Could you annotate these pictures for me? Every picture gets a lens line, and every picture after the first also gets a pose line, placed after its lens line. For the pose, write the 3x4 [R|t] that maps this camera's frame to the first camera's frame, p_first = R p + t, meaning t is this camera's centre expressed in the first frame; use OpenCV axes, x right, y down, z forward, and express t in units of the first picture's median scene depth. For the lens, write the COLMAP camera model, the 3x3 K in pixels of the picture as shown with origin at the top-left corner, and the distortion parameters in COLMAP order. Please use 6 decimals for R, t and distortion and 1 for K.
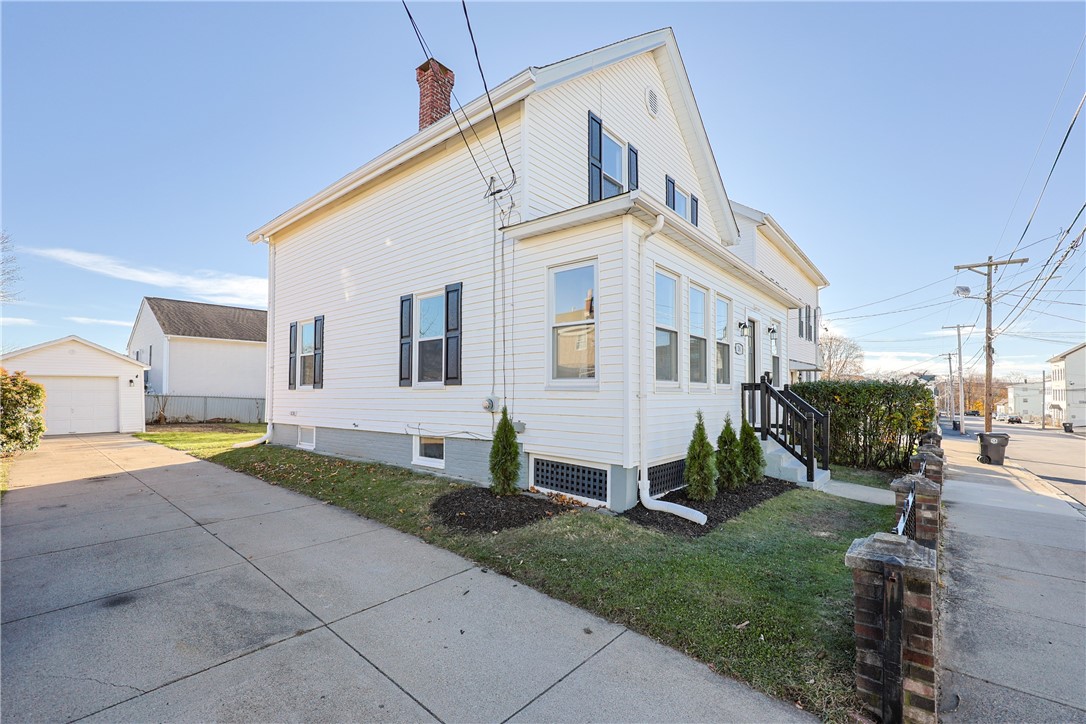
lens RADIAL K [[465.7, 0, 538.7], [0, 465.7, 385.3], [0, 0, 1]] dist [-0.002572, 0.000153]
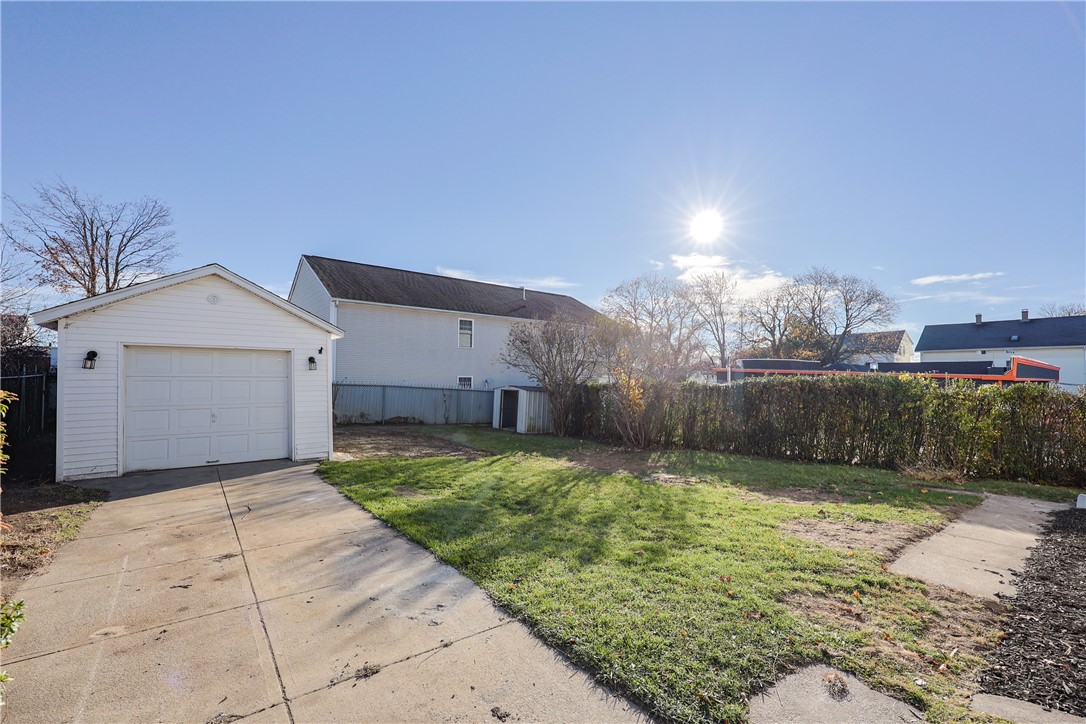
lens RADIAL K [[465.7, 0, 536.3], [0, 465.7, 367.1], [0, 0, 1]] dist [-0.002572, 0.000153]
pose [[0.980148, 0.001055, -0.198263, -0.922977], [-0.003089, 0.999946, -0.009946, 0.006578], [0.198241, 0.010361, 0.980098, 0.946424]]
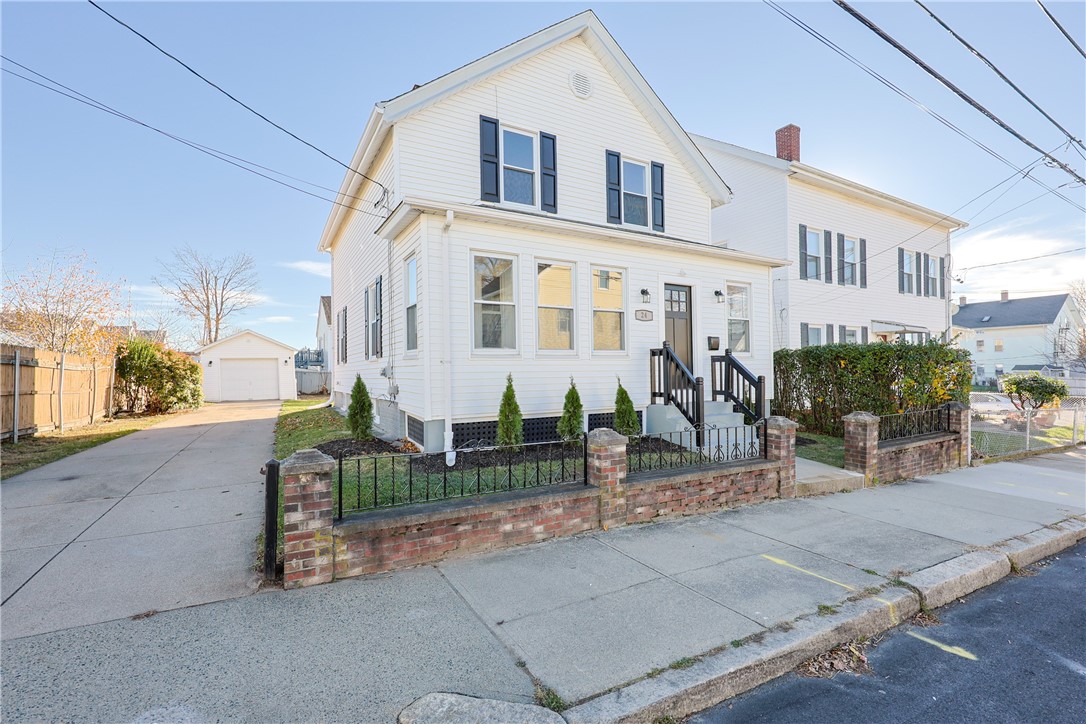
lens RADIAL K [[465.7, 0, 545.5], [0, 465.7, 369.0], [0, 0, 1]] dist [-0.002572, 0.000153]
pose [[0.943393, -0.015665, -0.331306, 0.470642], [0.021800, 0.999653, 0.014808, 0.015947], [0.330959, -0.021192, 0.943407, -0.029308]]
